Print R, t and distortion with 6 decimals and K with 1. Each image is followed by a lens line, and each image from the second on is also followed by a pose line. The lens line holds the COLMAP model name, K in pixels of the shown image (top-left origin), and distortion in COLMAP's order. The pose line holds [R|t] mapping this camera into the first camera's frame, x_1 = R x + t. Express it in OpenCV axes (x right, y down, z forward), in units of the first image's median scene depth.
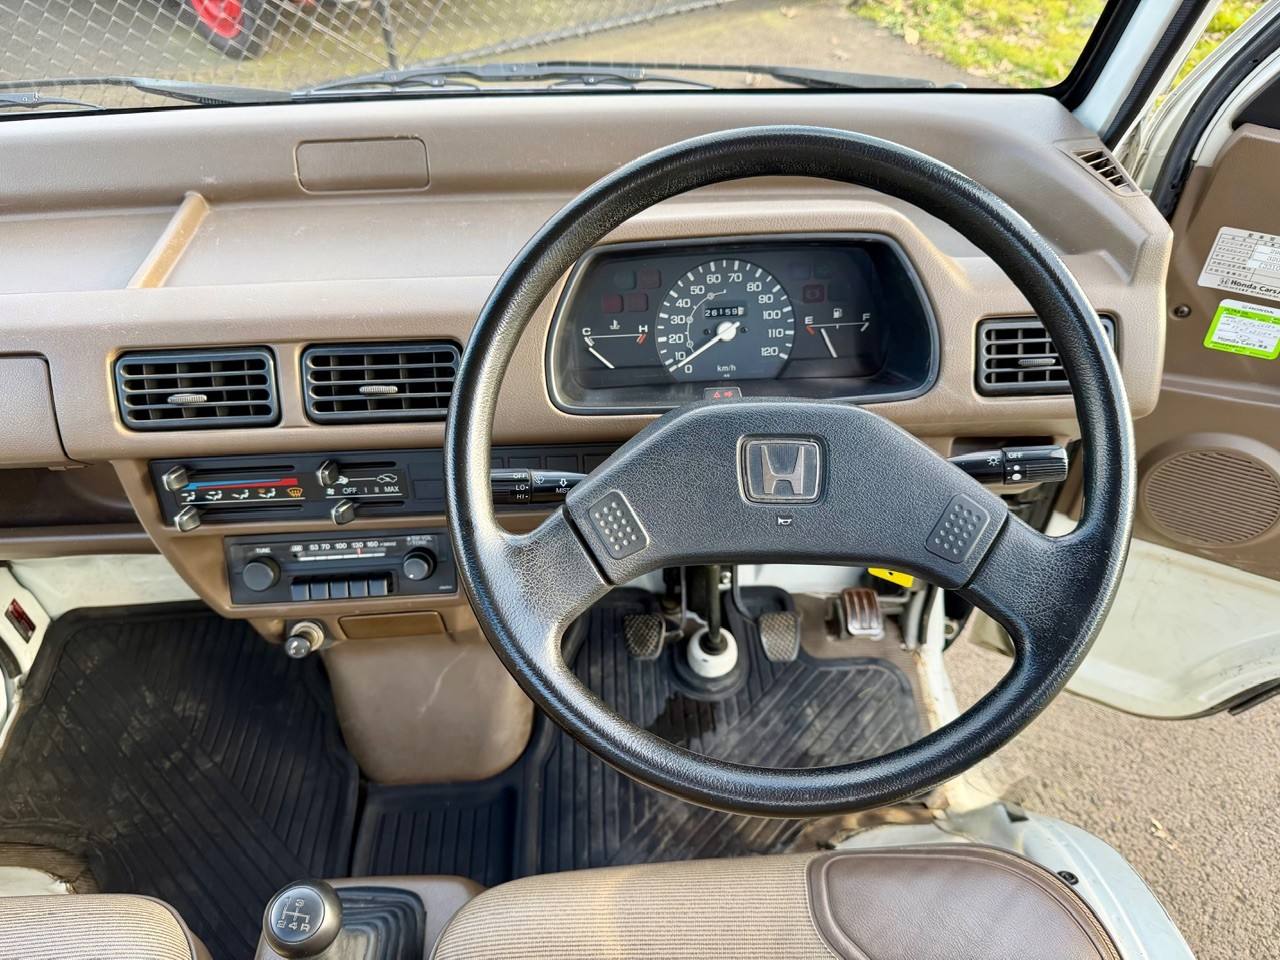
lens RADIAL K [[902.2, 0, 640.0], [0, 902.2, 480.0], [0, 0, 1]] dist [0.078415, -0.130615]
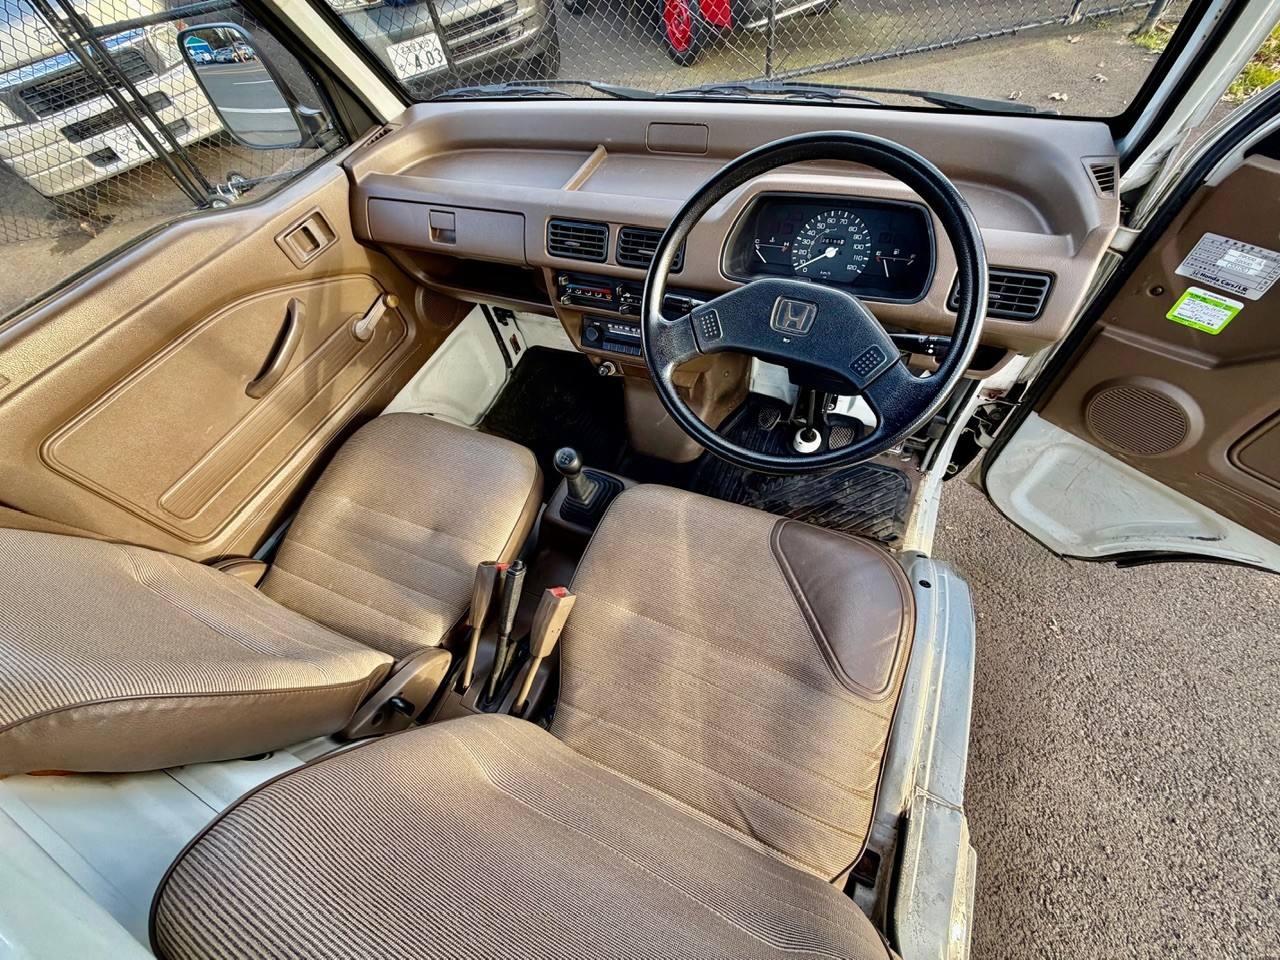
lens RADIAL K [[510.8, 0, 642.8], [0, 510.8, 472.0], [0, 0, 1]] dist [0.000765, 0.000454]
pose [[0.893297, 0.301147, -0.333661, 0.231693], [-0.213867, 0.937717, 0.273765, 0.052148], [0.395324, -0.173194, 0.902066, -0.172265]]
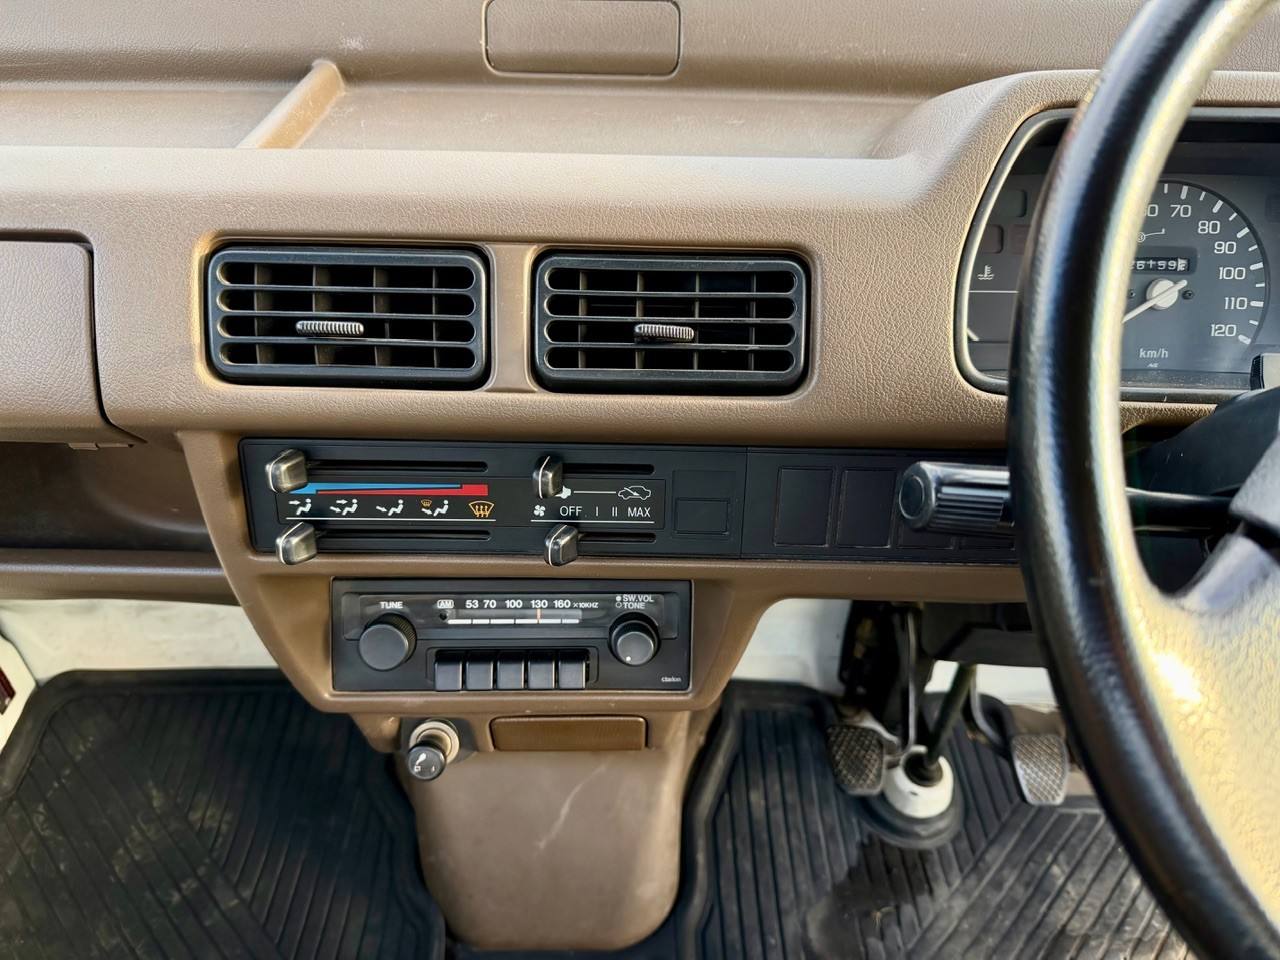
lens RADIAL K [[902.2, 0, 640.0], [0, 902.2, 480.0], [0, 0, 1]] dist [0.078415, -0.130615]
pose [[0.998491, 0.054909, 0.000720, -0.253428], [-0.054638, 0.994712, -0.086967, 0.037515], [-0.005492, 0.086797, 0.996211, 0.374418]]
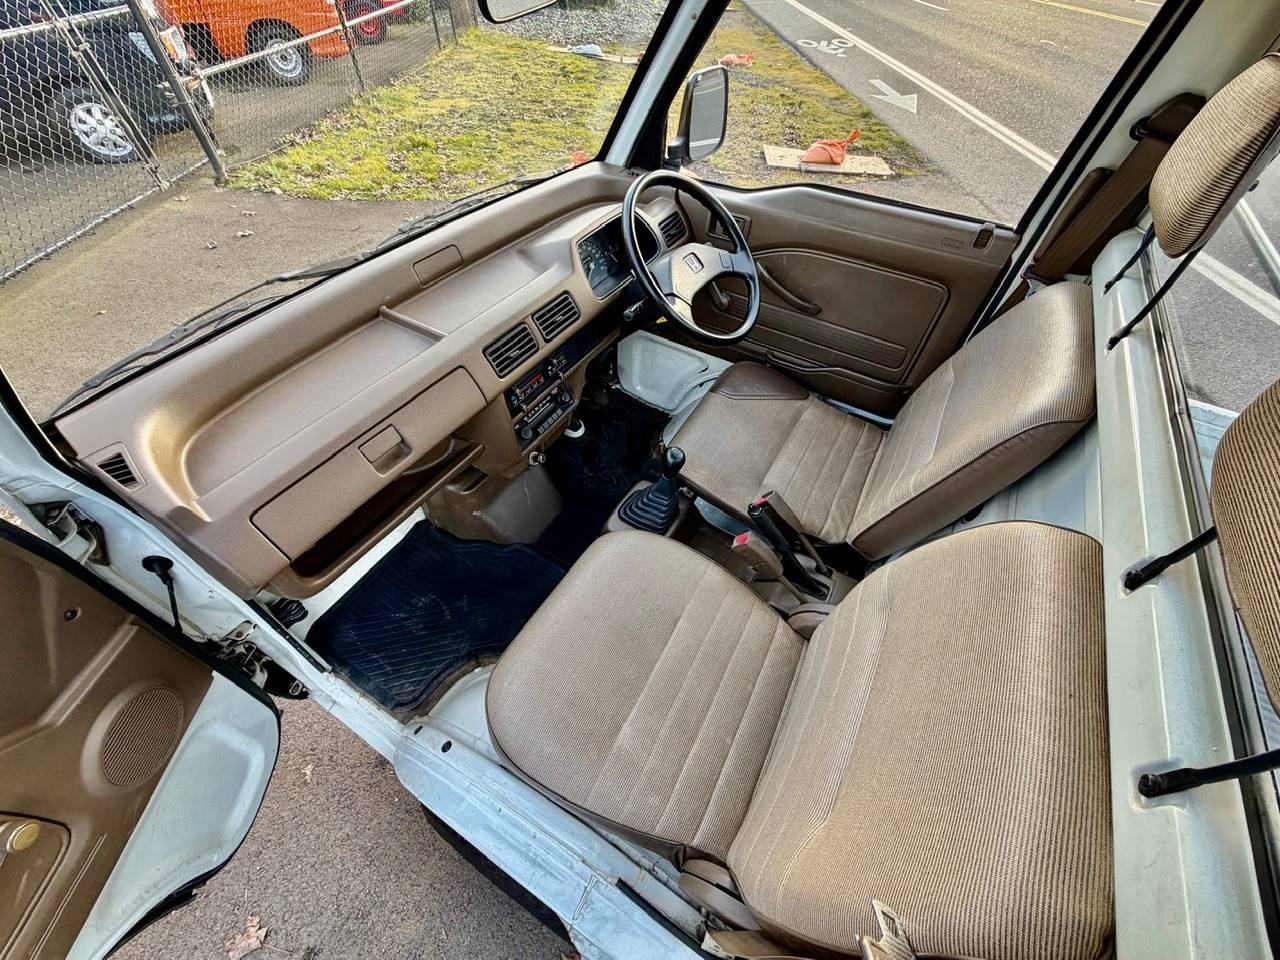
lens RADIAL K [[510.8, 0, 642.8], [0, 510.8, 472.0], [0, 0, 1]] dist [0.000765, 0.000454]
pose [[0.522897, -0.601598, 0.603870, -1.156978], [0.543411, 0.781082, 0.307597, -0.064268], [-0.656721, 0.167307, 0.735340, -0.180240]]
